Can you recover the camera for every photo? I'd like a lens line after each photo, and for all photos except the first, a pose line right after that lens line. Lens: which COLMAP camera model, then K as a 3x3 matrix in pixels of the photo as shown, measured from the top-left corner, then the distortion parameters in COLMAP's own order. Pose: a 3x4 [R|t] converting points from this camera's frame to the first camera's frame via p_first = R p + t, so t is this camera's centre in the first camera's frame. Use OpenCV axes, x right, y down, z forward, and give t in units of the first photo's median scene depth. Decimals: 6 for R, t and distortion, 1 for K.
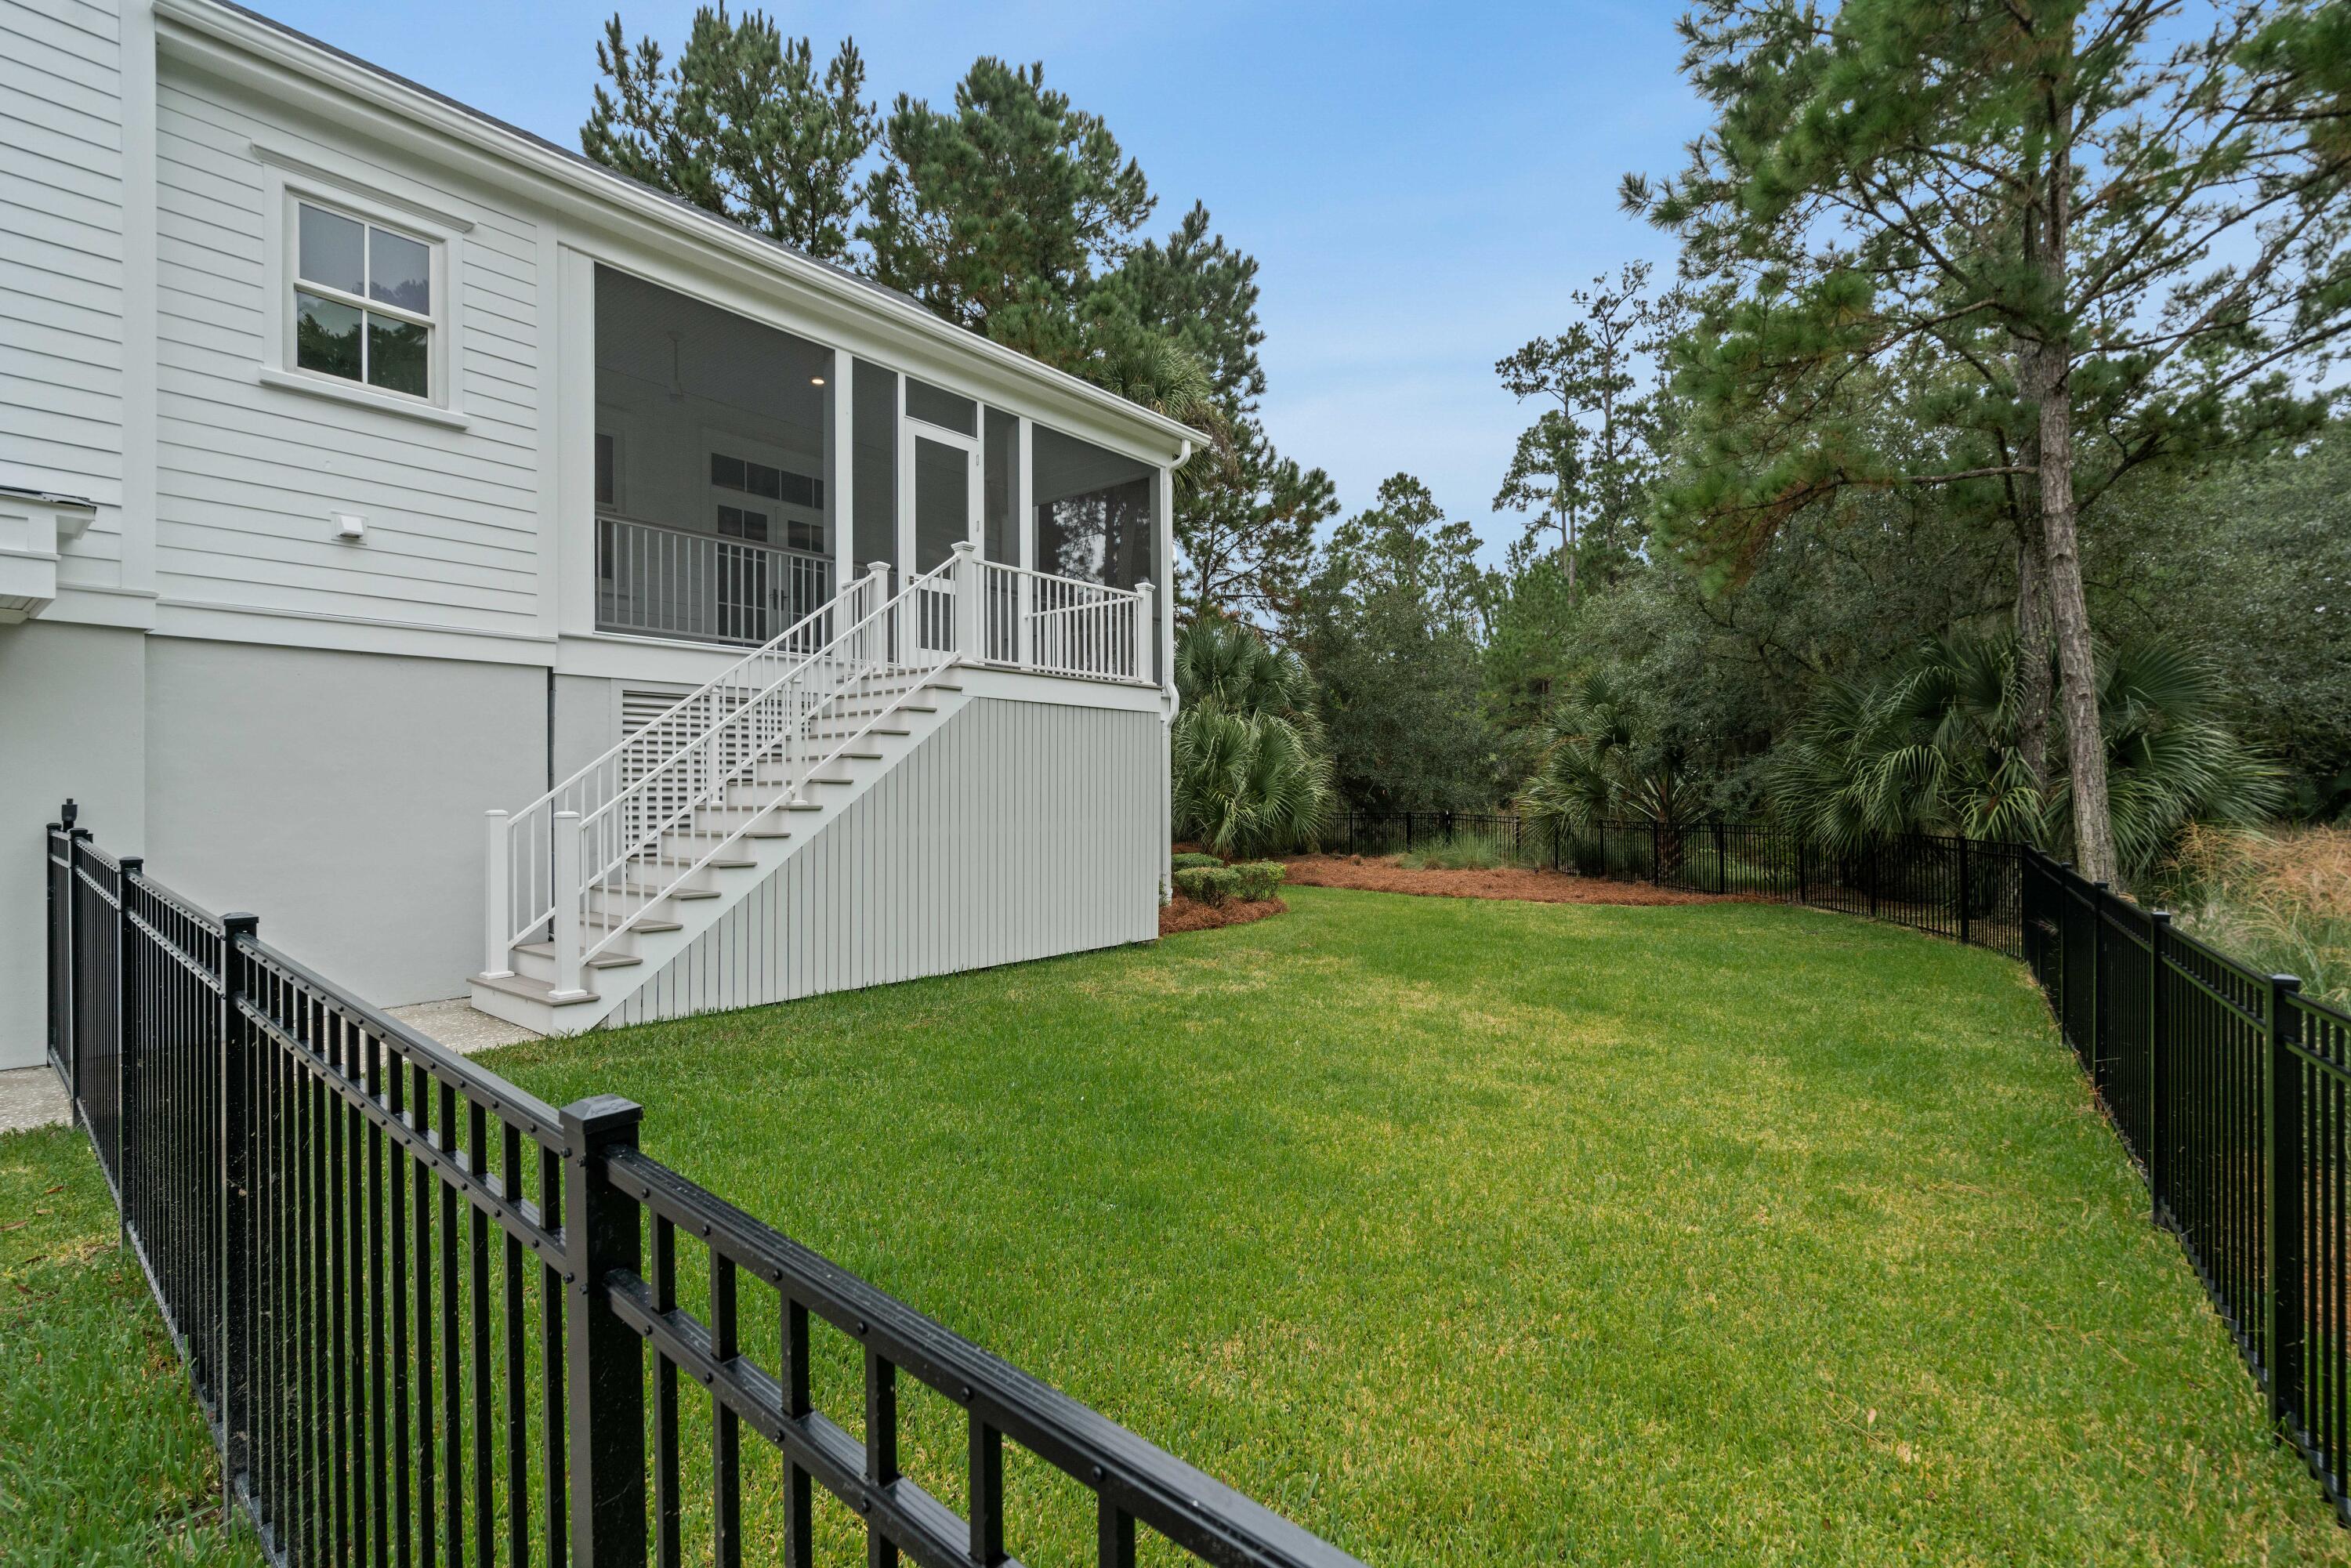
lens RADIAL K [[1078.1, 0, 1170.3], [0, 1078.1, 787.6], [0, 0, 1]] dist [-0.003162, 0.000159]
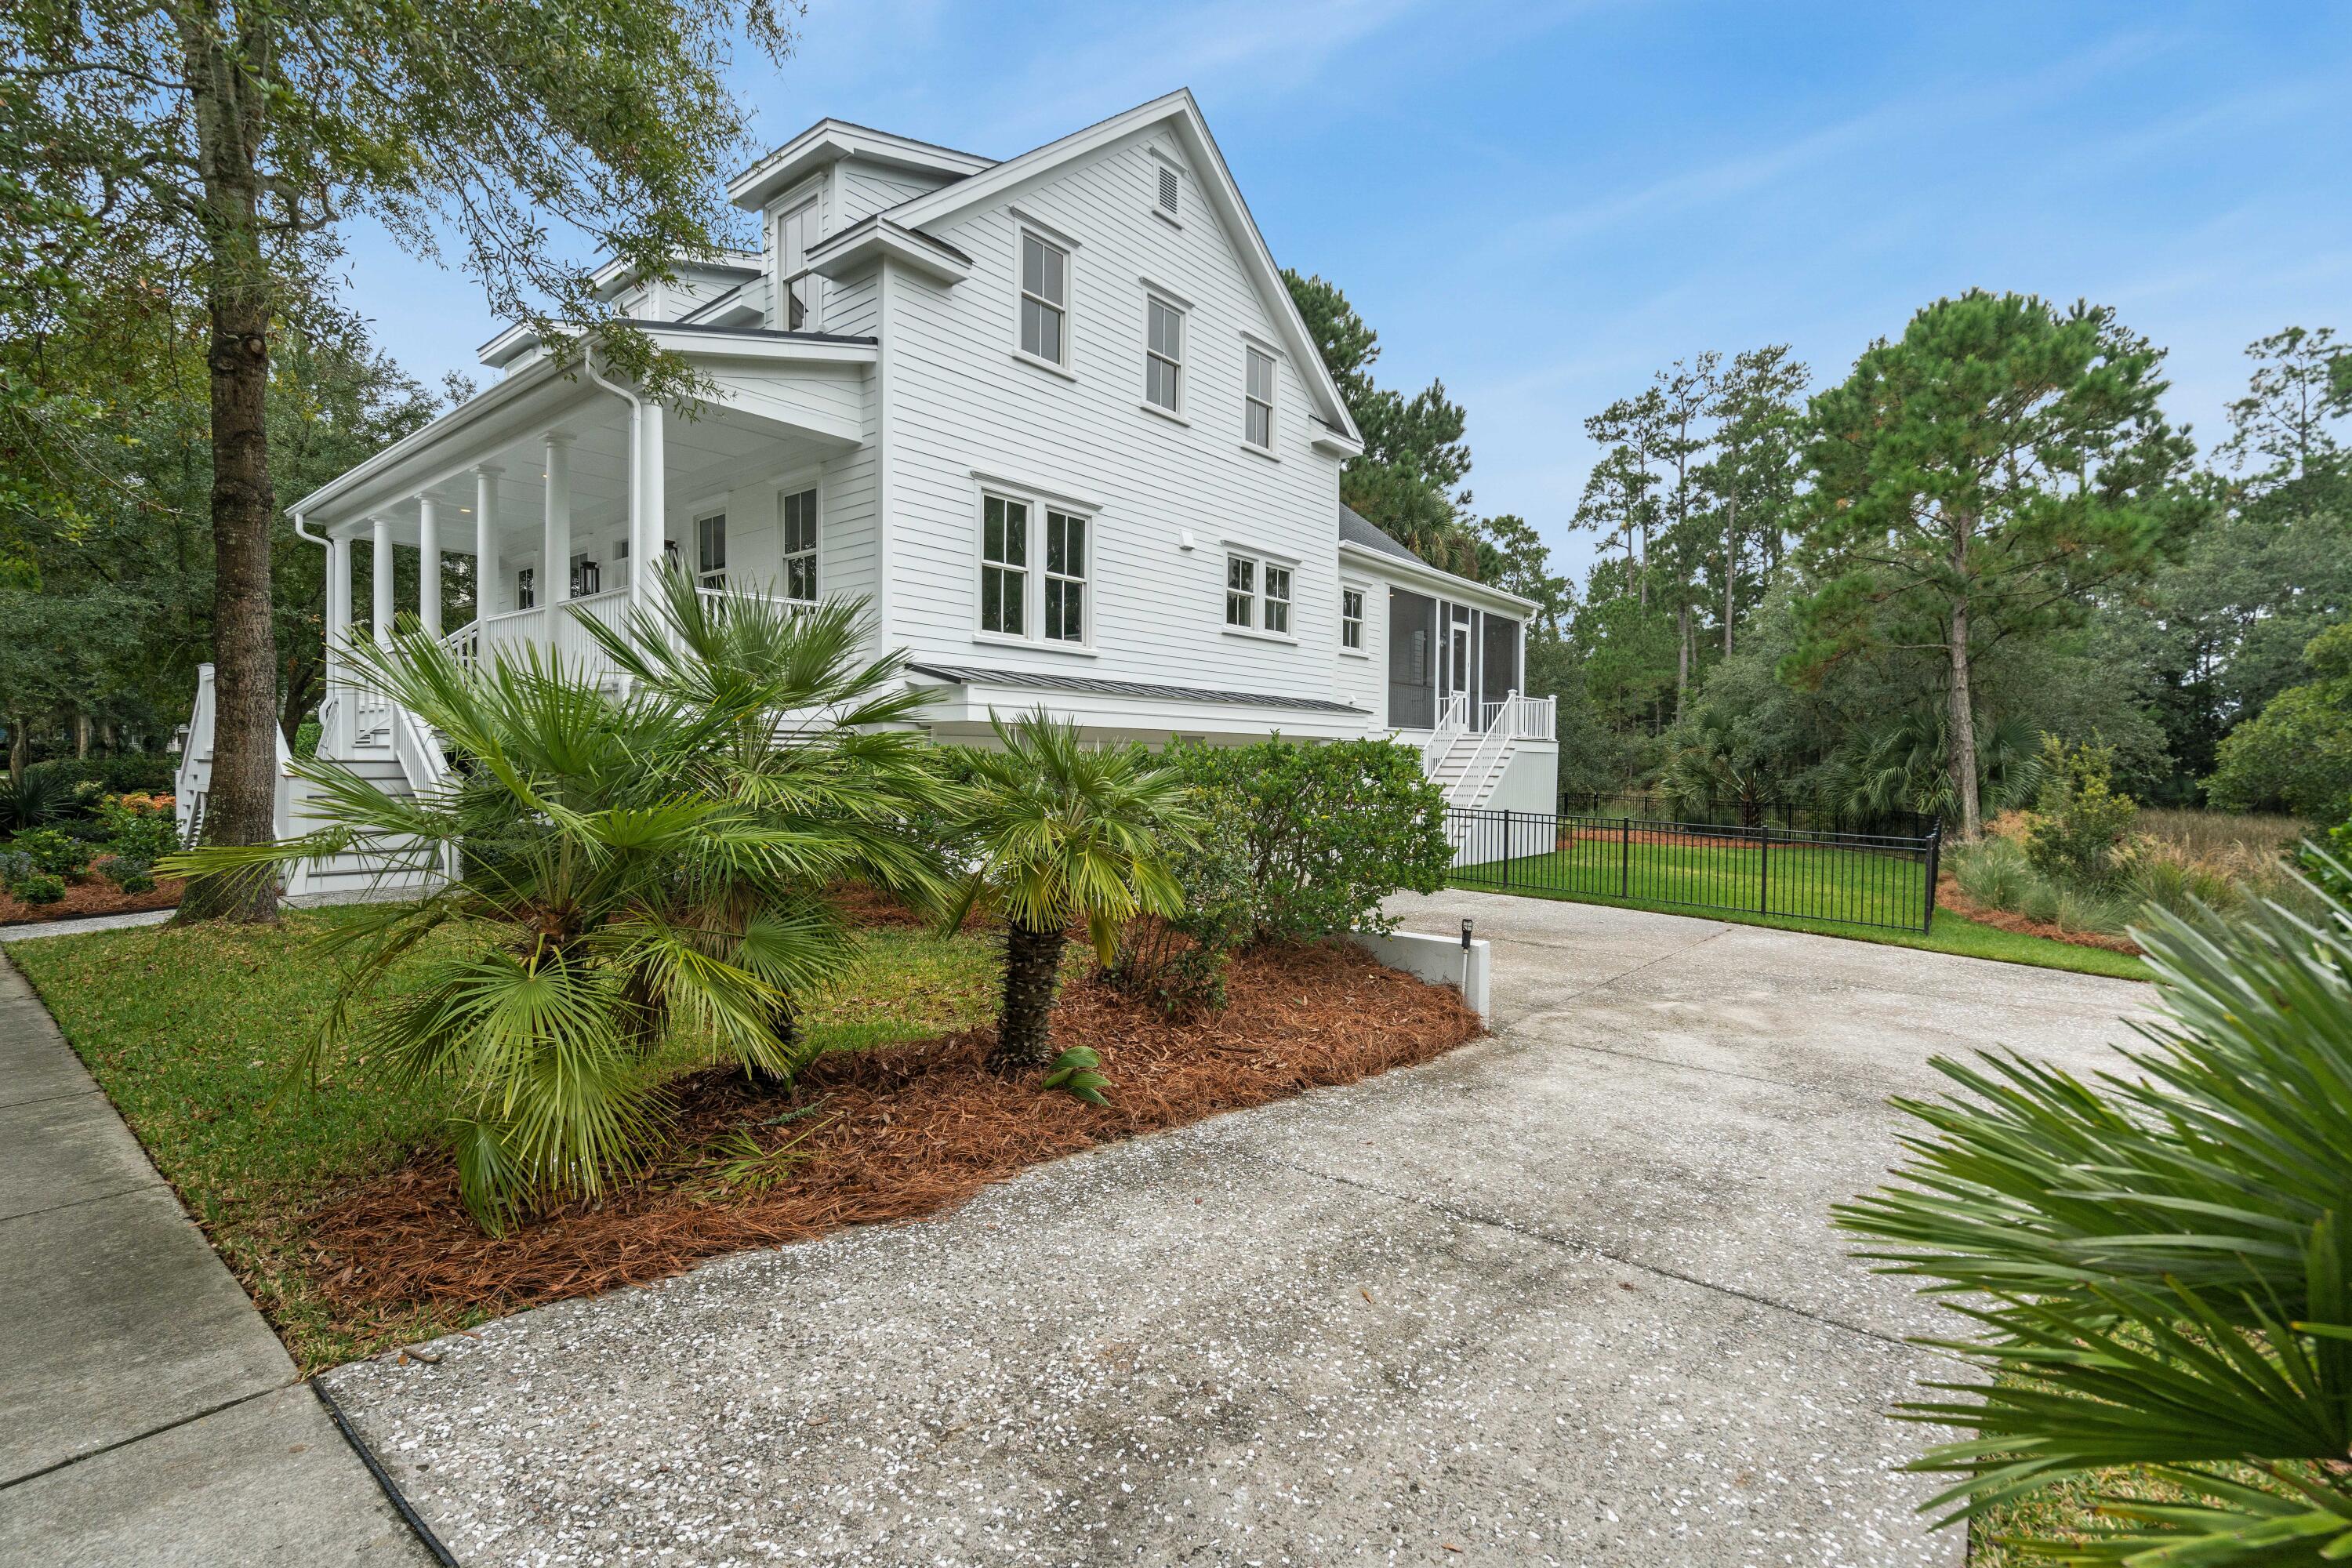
lens RADIAL K [[1078.6, 0, 1180.7], [0, 1078.6, 786.3], [0, 0, 1]] dist [-0.003162, 0.000159]
pose [[0.999894, 0.013058, -0.006517, -0.397288], [-0.012879, 0.999561, 0.026685, -0.024281], [0.006863, -0.026598, 0.999623, -0.642105]]
